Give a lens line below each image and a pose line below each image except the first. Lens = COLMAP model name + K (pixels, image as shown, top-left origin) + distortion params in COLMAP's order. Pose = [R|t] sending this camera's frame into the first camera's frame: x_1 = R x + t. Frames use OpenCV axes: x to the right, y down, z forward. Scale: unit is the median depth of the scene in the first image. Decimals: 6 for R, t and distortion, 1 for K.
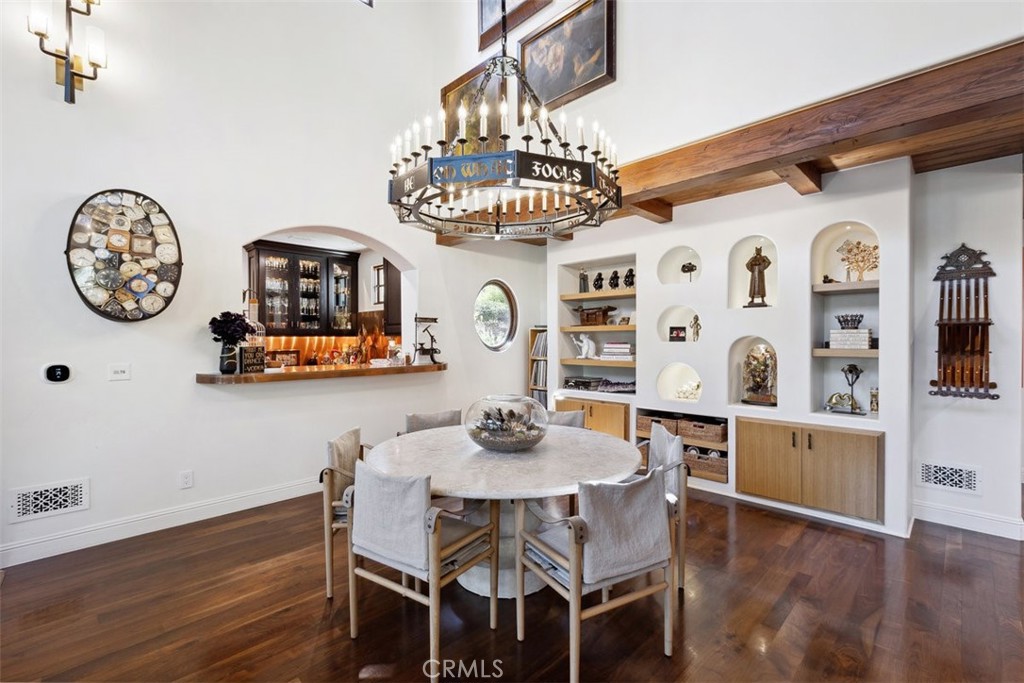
lens RADIAL K [[457.3, 0, 506.0], [0, 457.3, 339.9], [0, 0, 1]] dist [-0.000614, 0.000201]
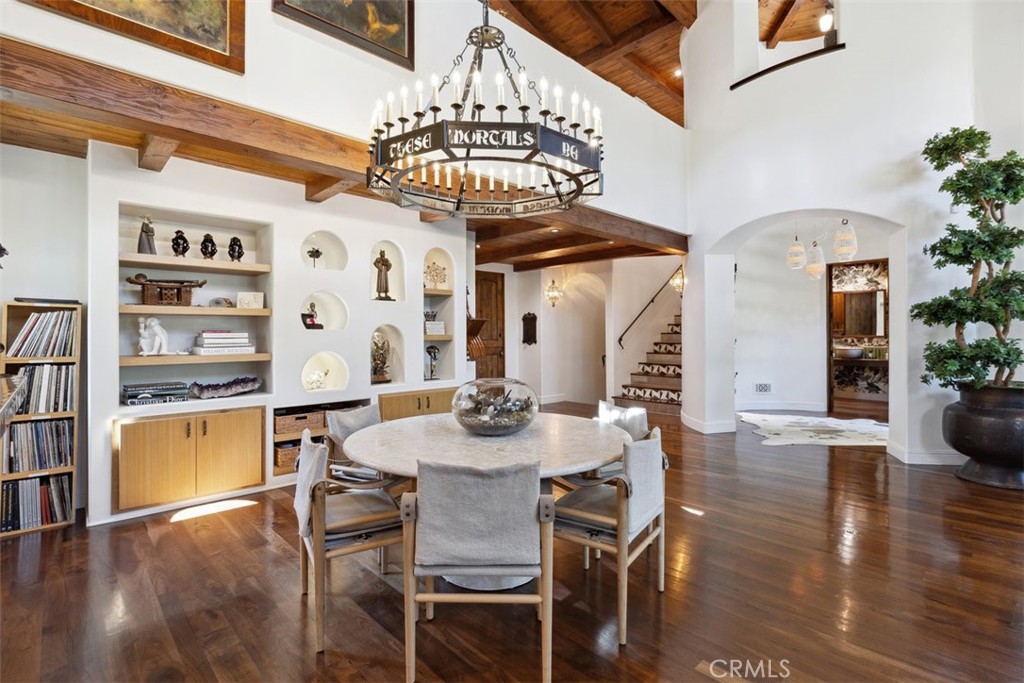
lens RADIAL K [[484.9, 0, 508.6], [0, 484.9, 337.8], [0, 0, 1]] dist [0.000027, -0.000140]
pose [[0.011159, -0.005729, 0.999921, -0.551018], [0.003965, 0.999976, 0.005685, 0.014906], [-0.999930, 0.003902, 0.011181, 0.514731]]
